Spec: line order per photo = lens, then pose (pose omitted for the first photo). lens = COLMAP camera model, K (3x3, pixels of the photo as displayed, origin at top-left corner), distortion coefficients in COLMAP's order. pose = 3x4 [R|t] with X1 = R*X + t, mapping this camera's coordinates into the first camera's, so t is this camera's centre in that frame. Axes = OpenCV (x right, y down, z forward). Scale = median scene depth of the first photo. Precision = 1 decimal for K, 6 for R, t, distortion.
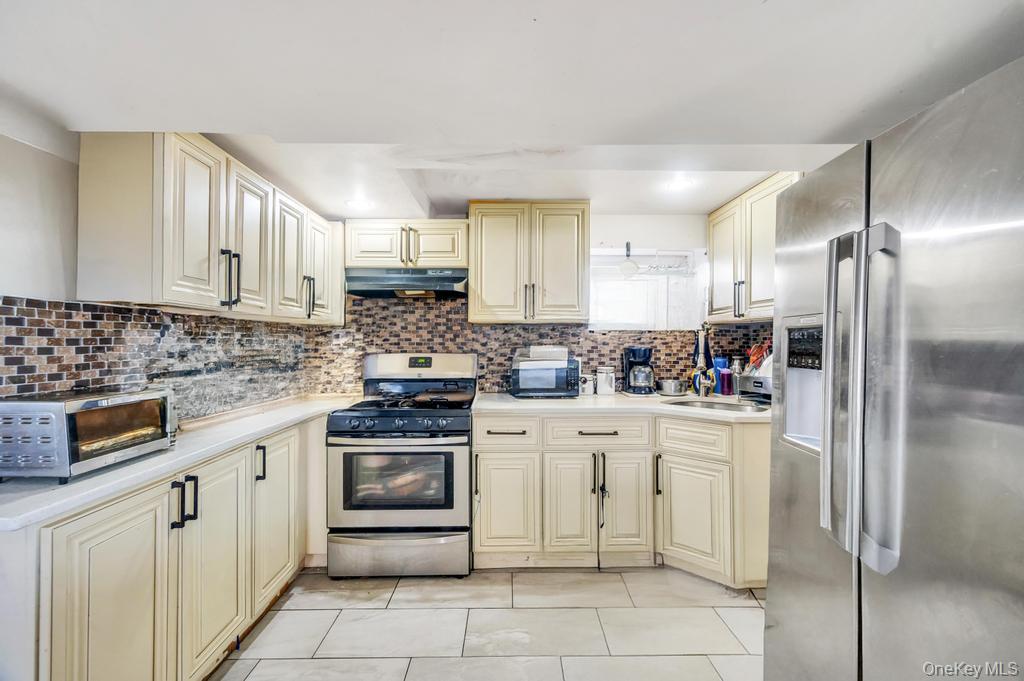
lens RADIAL K [[410.0, 0, 510.4], [0, 410.0, 341.3], [0, 0, 1]] dist [0.003602, 0.000522]
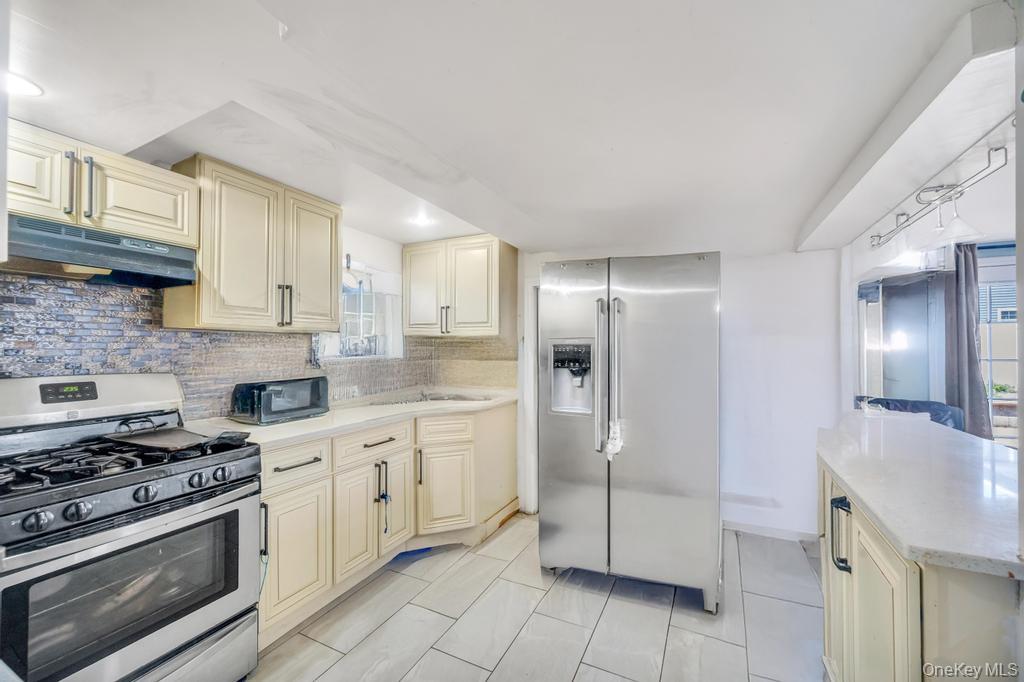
lens RADIAL K [[410.0, 0, 511.7], [0, 410.0, 343.9], [0, 0, 1]] dist [0.003602, 0.000522]
pose [[0.449224, 0.010400, 0.893359, -0.535012], [0.001128, 0.999925, -0.012208, -0.009529], [-0.893419, 0.006492, 0.449178, 0.230774]]
